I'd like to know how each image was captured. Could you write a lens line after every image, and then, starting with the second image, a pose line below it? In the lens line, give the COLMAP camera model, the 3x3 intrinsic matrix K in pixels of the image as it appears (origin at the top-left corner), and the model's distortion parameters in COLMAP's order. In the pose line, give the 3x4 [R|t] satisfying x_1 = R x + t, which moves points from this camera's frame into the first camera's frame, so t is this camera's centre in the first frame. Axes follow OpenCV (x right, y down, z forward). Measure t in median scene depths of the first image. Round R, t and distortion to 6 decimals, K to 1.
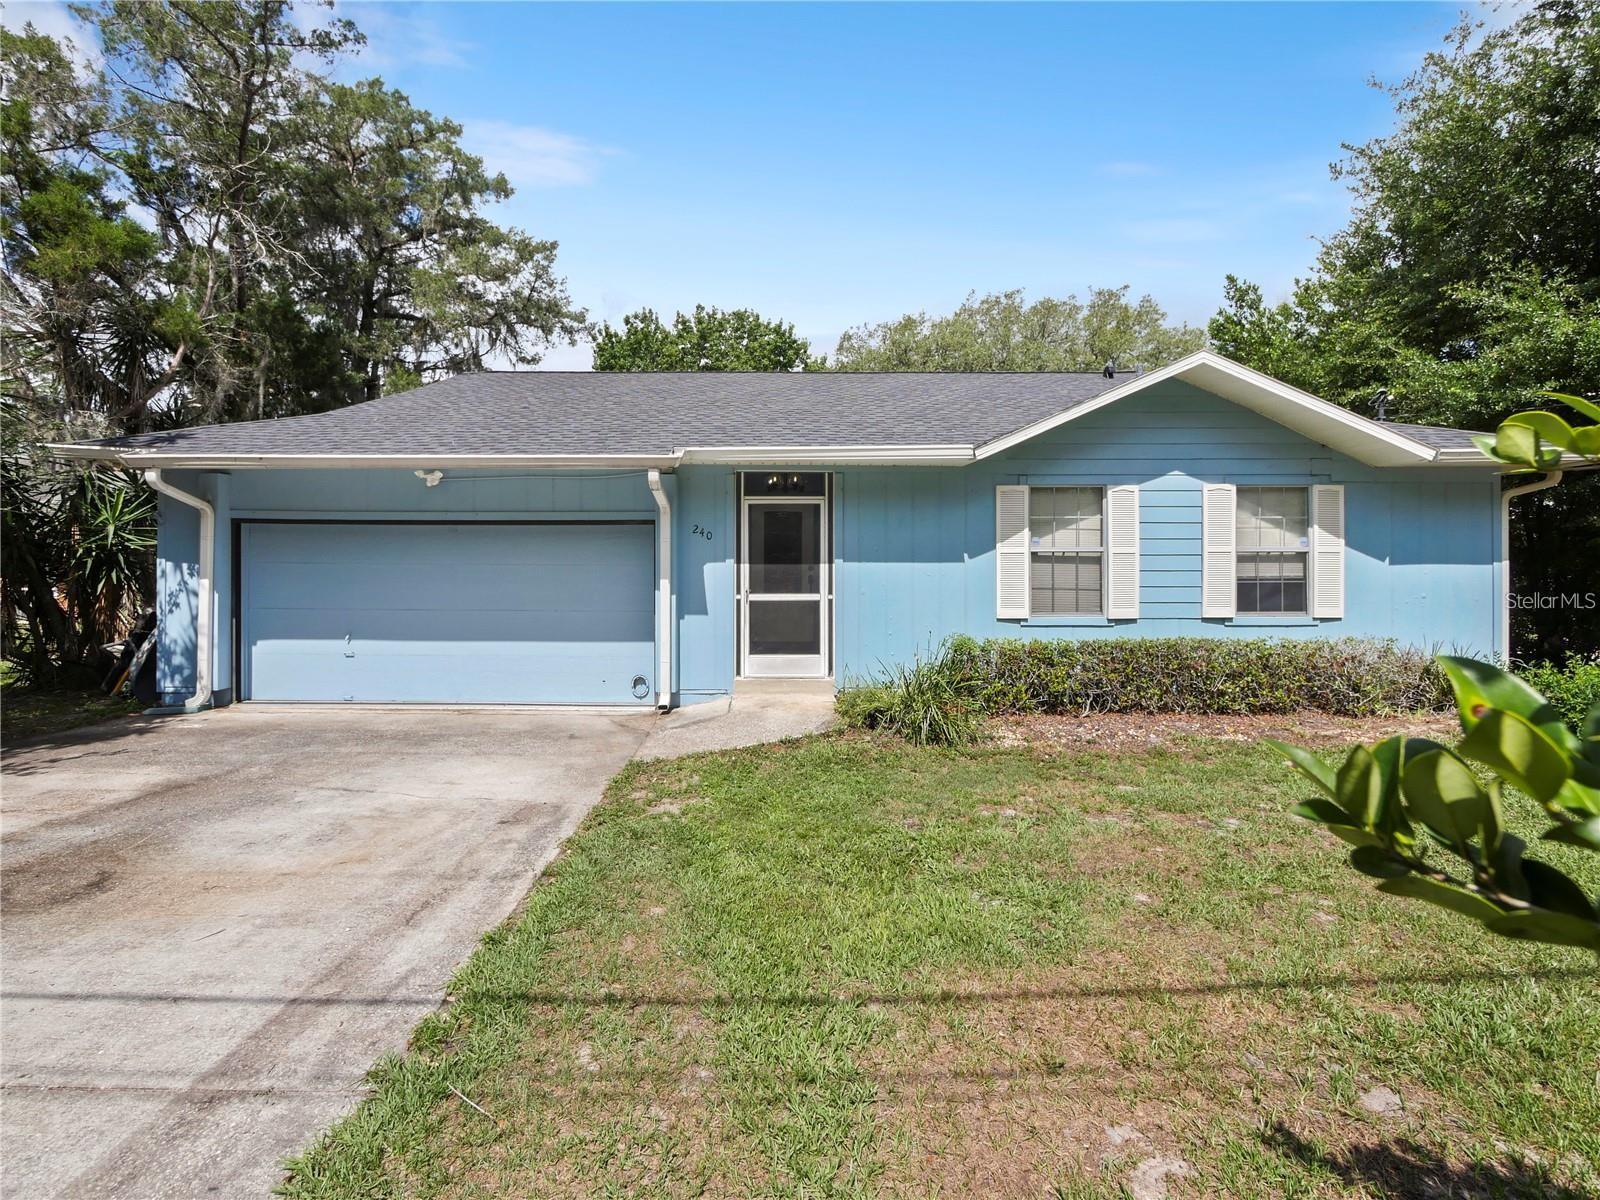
lens RADIAL K [[679.3, 0, 795.9], [0, 679.3, 579.7], [0, 0, 1]] dist [-0.003400, -0.000383]
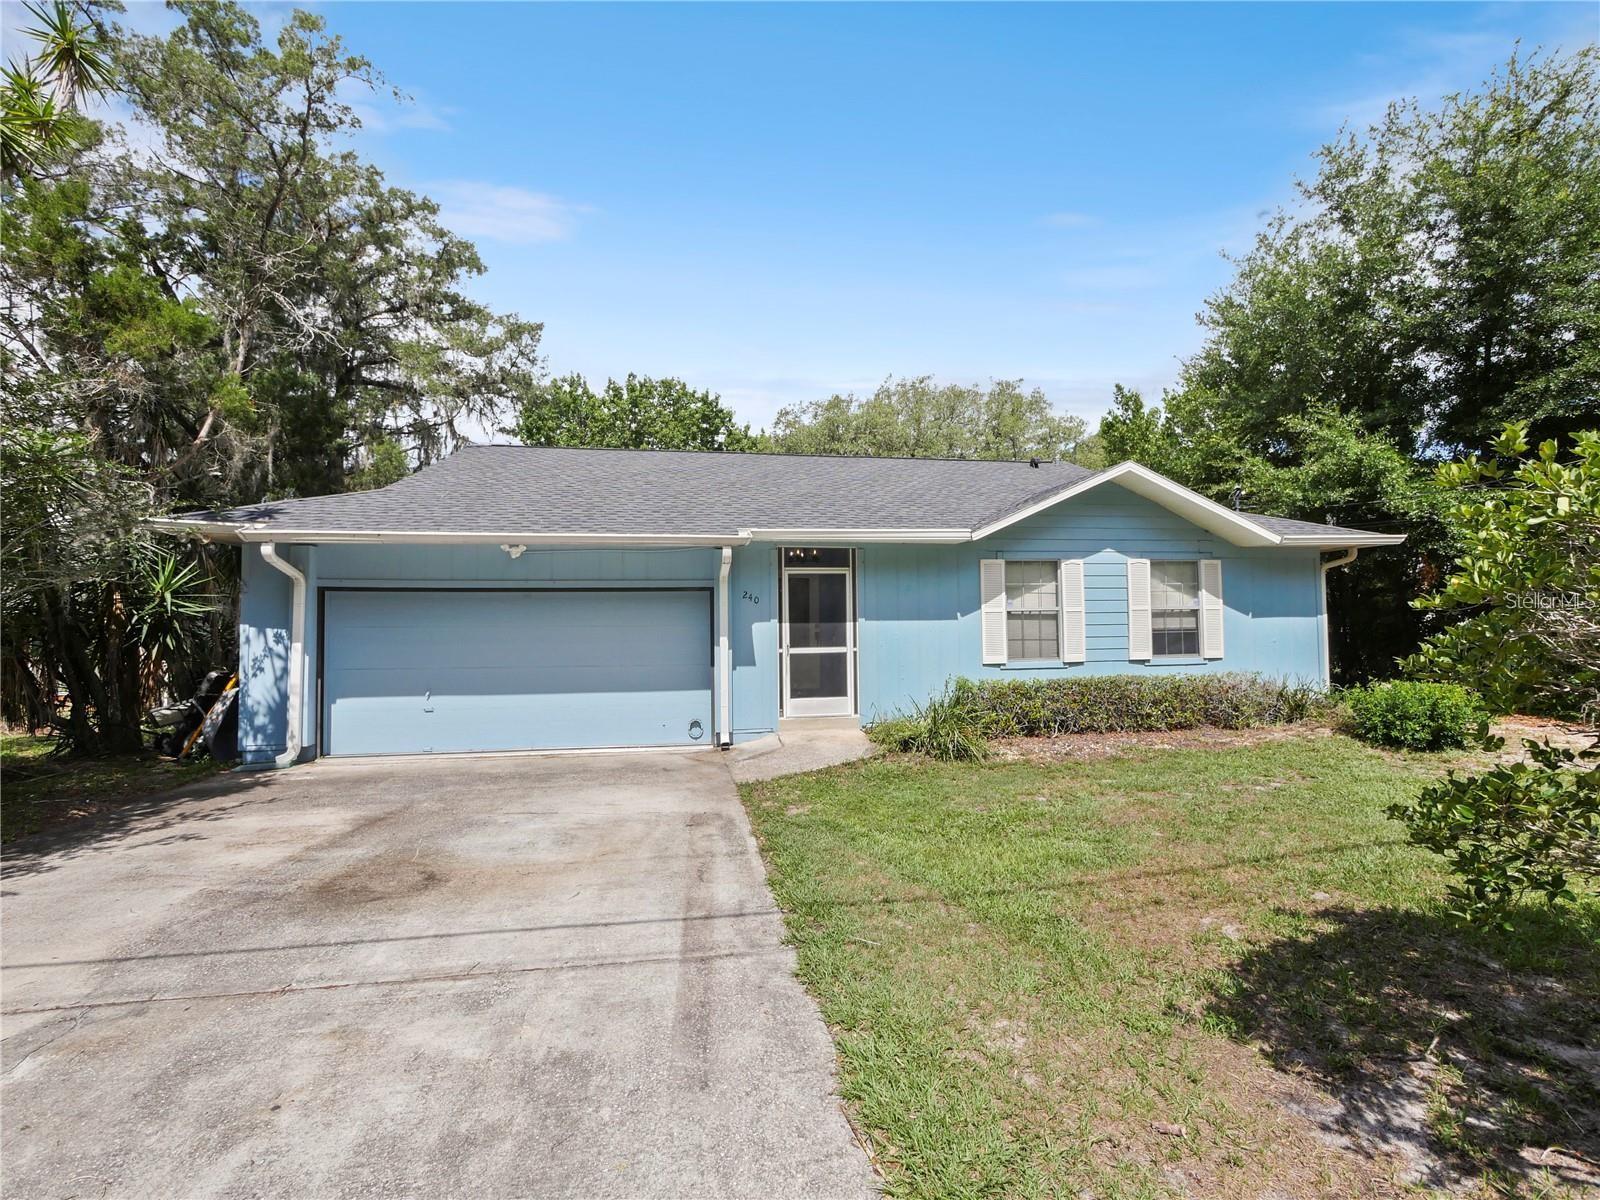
lens RADIAL K [[670.4, 0, 801.2], [0, 670.4, 618.2], [0, 0, 1]] dist [-0.004785, -0.000069]
pose [[0.986057, -0.010781, 0.166060, -0.246027], [0.015016, 0.999593, -0.024268, -0.002918], [-0.165731, 0.026423, 0.985817, -0.180001]]
